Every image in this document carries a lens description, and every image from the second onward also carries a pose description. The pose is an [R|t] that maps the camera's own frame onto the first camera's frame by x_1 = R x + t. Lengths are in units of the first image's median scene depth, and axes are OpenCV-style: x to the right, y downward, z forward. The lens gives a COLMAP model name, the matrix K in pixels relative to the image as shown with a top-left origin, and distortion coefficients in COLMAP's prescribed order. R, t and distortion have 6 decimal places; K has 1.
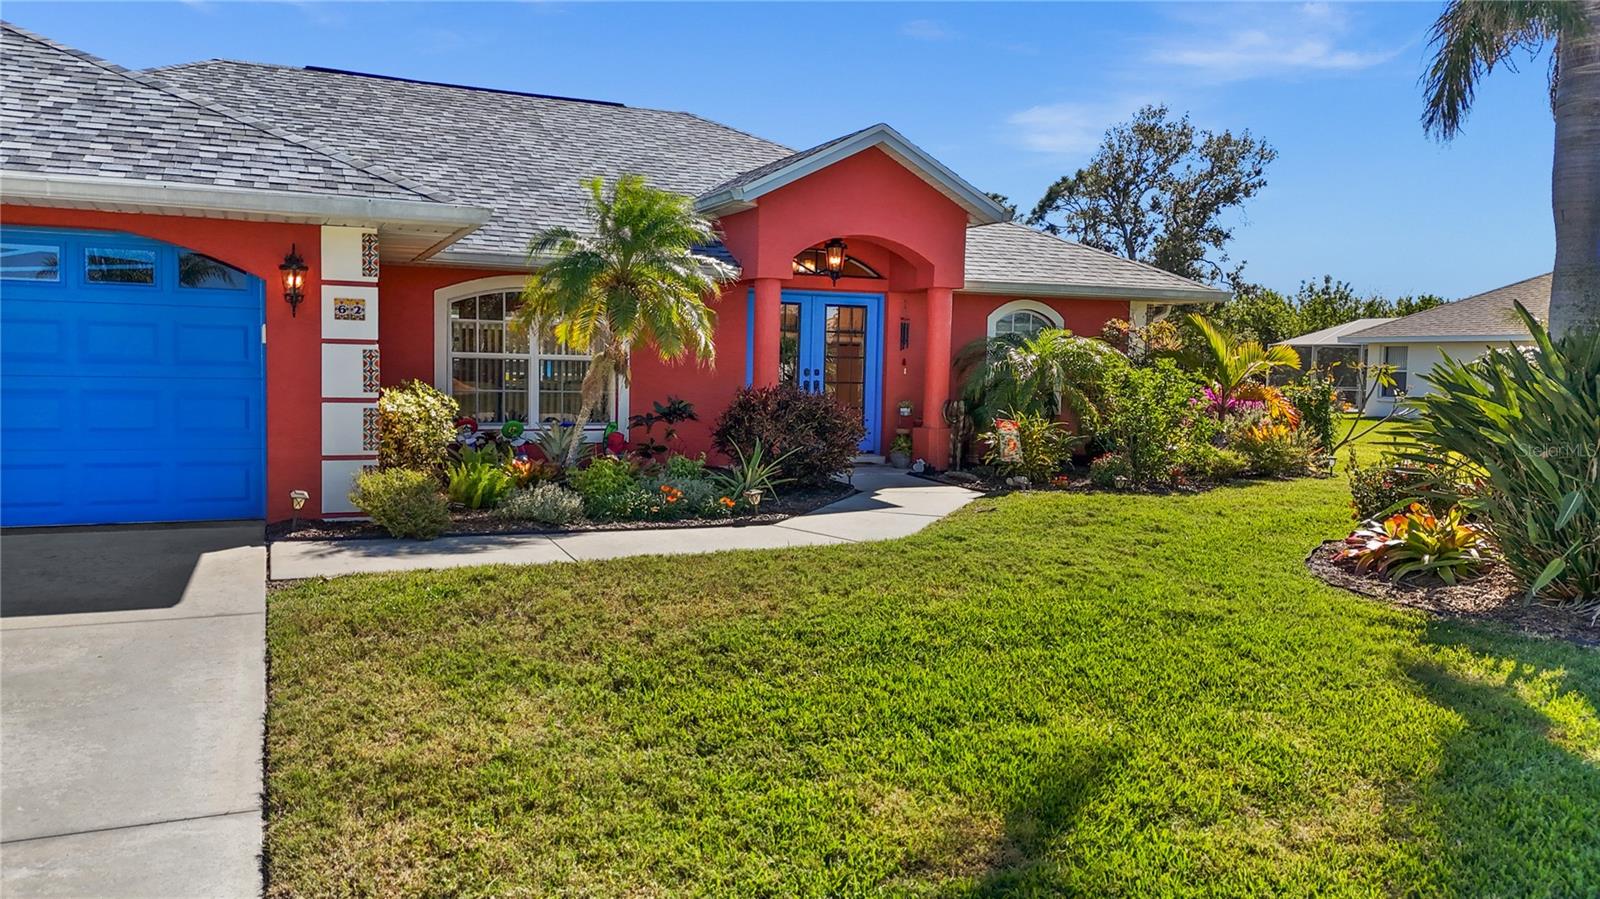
lens RADIAL K [[1197.3, 0, 760.4], [0, 1197.3, 440.3], [0, 0, 1]] dist [0.045965, -0.024698]
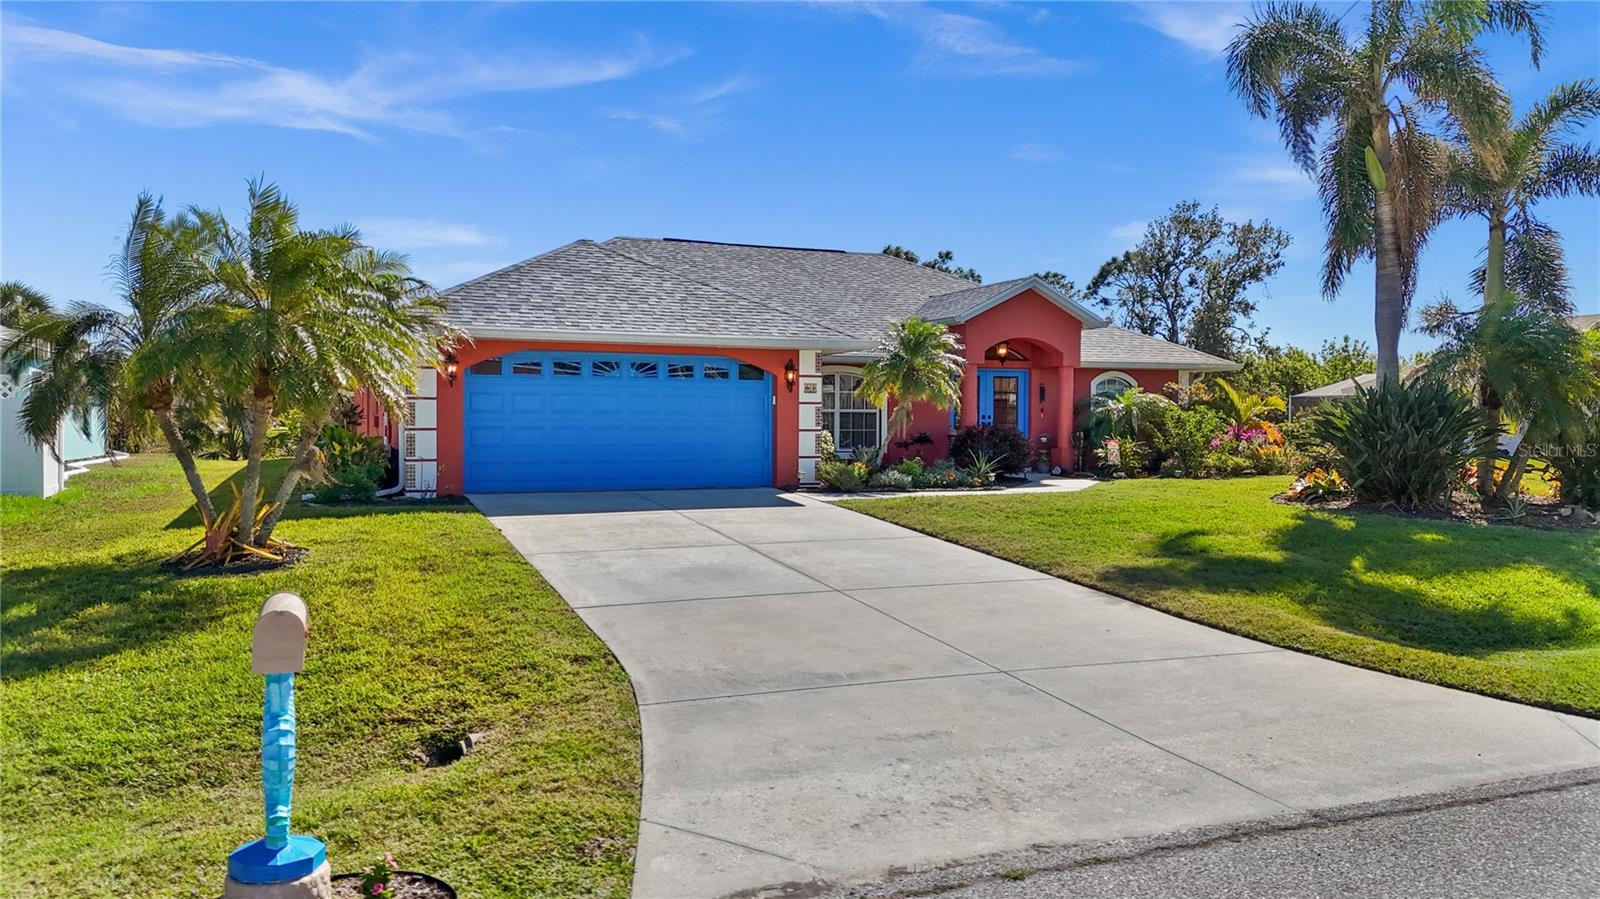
lens RADIAL K [[1197.3, 0, 759.0], [0, 1197.3, 440.0], [0, 0, 1]] dist [0.045965, -0.024698]
pose [[0.999300, -0.016894, -0.033384, -0.231355], [0.015189, 0.998599, -0.050691, 0.057703], [0.034193, 0.050148, 0.998156, -0.716515]]
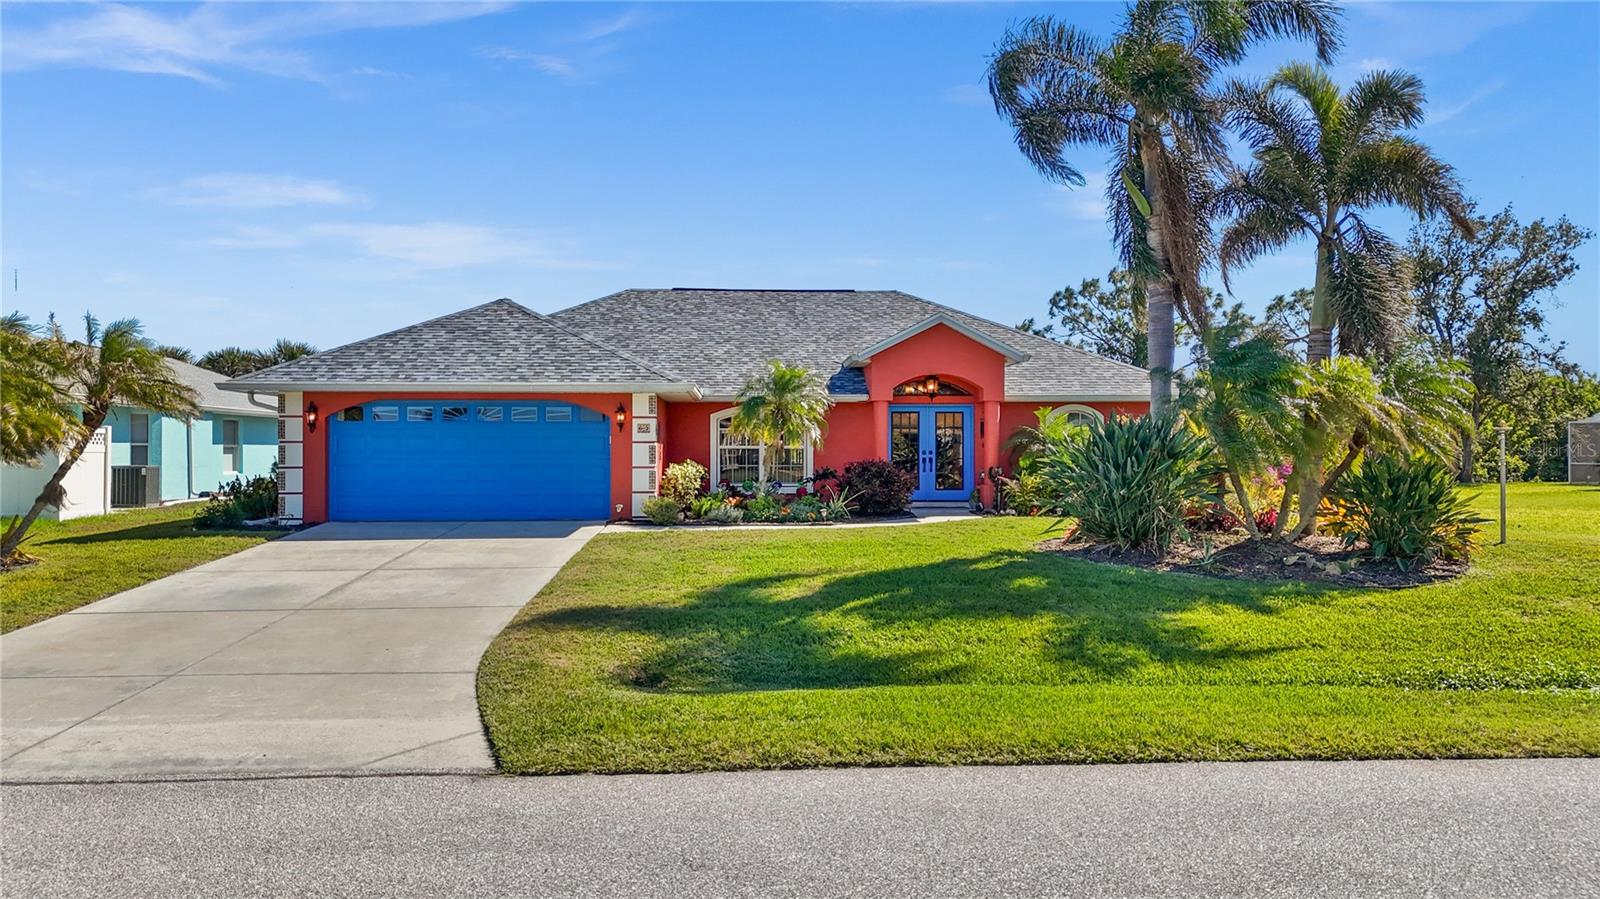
lens RADIAL K [[1197.3, 0, 781.6], [0, 1197.3, 449.6], [0, 0, 1]] dist [0.045965, -0.024698]
pose [[0.935012, -0.021817, -0.353944, 0.463324], [-0.002495, 0.997676, -0.068088, 0.056916], [0.354607, 0.064546, 0.932785, -0.677539]]
